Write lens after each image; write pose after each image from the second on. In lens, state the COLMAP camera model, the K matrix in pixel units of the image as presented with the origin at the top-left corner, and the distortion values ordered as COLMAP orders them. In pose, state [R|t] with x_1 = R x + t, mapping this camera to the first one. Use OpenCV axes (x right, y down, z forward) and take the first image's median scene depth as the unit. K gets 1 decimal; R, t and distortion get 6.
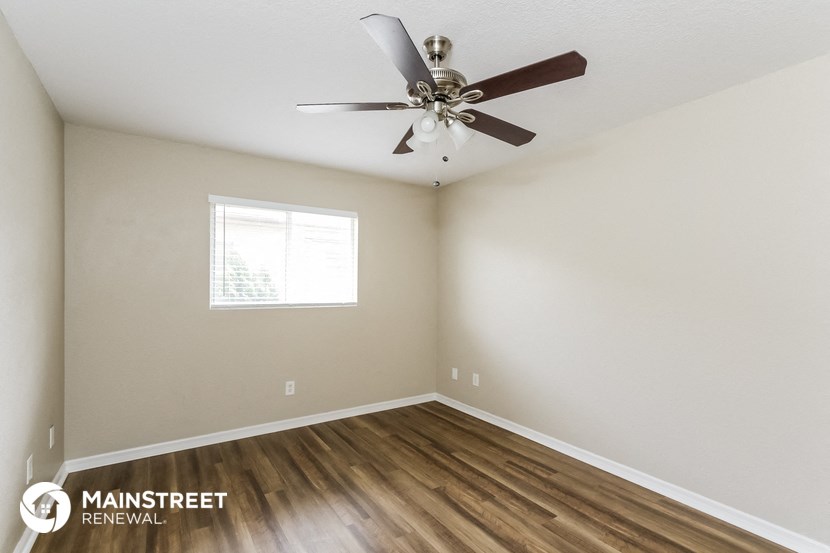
lens RADIAL K [[383.7, 0, 418.9], [0, 383.7, 273.1], [0, 0, 1]] dist [-0.002024, -0.000054]
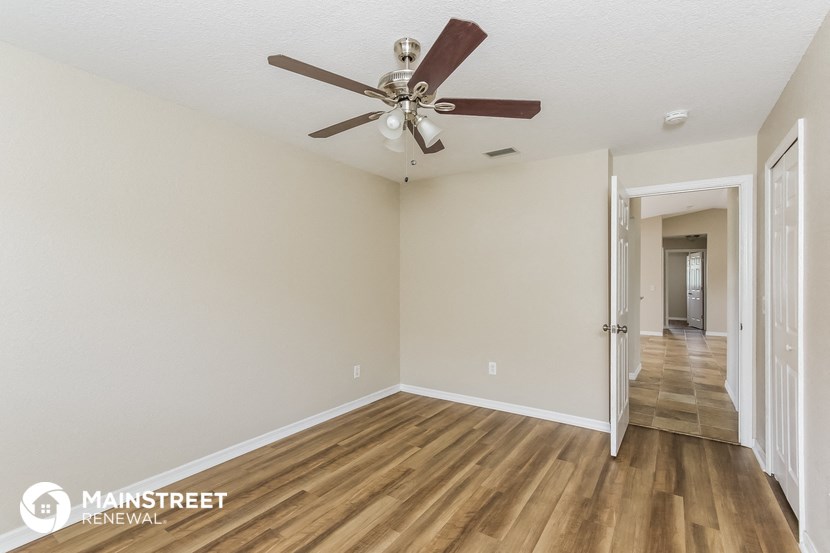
lens RADIAL K [[383.7, 0, 418.9], [0, 383.7, 273.1], [0, 0, 1]] dist [-0.002024, -0.000054]
pose [[-0.382412, 0.002481, 0.923988, -0.752611], [-0.038202, 0.999099, -0.018494, 0.029013], [-0.923202, -0.042371, -0.381973, 1.116701]]
